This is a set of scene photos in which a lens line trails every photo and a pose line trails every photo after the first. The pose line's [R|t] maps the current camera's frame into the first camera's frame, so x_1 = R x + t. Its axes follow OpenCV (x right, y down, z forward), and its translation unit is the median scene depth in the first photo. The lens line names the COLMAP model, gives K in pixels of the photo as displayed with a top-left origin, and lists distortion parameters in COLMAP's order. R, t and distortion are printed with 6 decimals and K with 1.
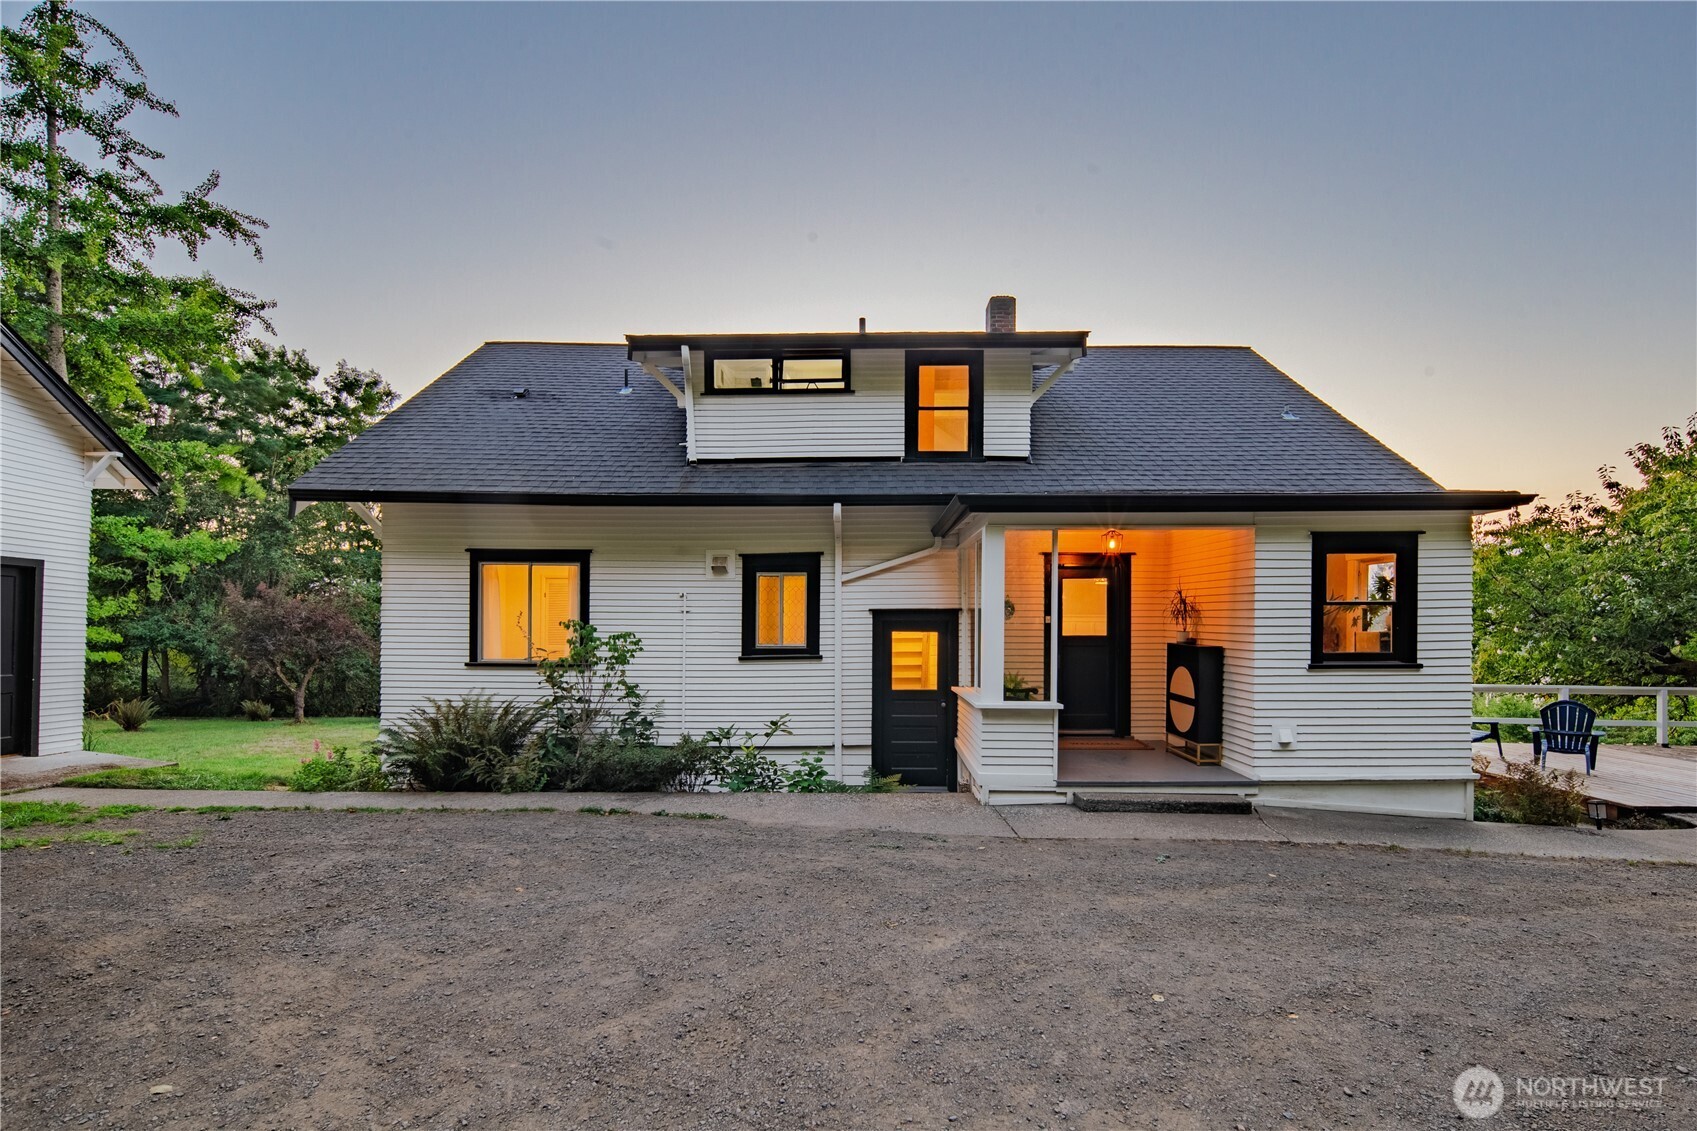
lens RADIAL K [[831.6, 0, 850.1], [0, 831.6, 624.1], [0, 0, 1]] dist [-0.003854, 0.000066]
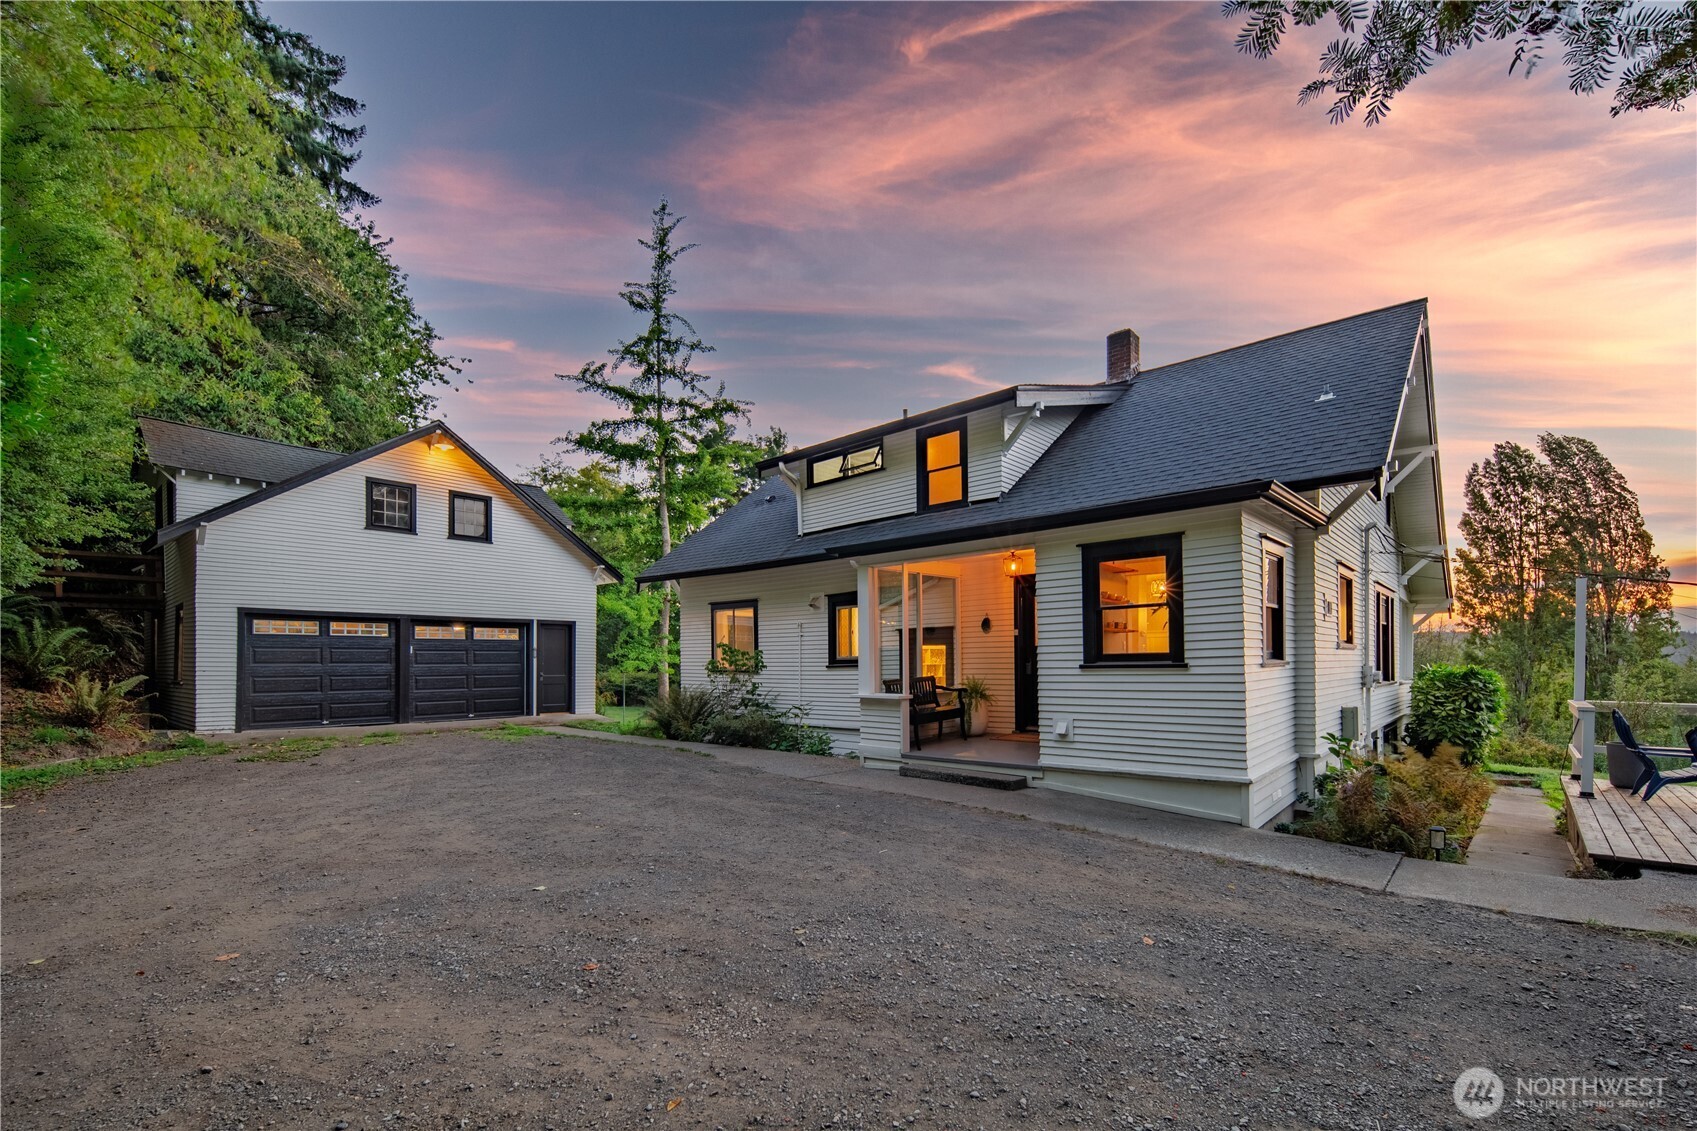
lens RADIAL K [[733.4, 0, 848.8], [0, 733.4, 667.1], [0, 0, 1]] dist [0.000957, -0.000002]
pose [[0.749704, -0.007592, -0.661730, 0.749994], [0.032598, 0.999144, 0.025469, 0.012725], [0.660970, -0.040665, 0.749310, 0.046414]]
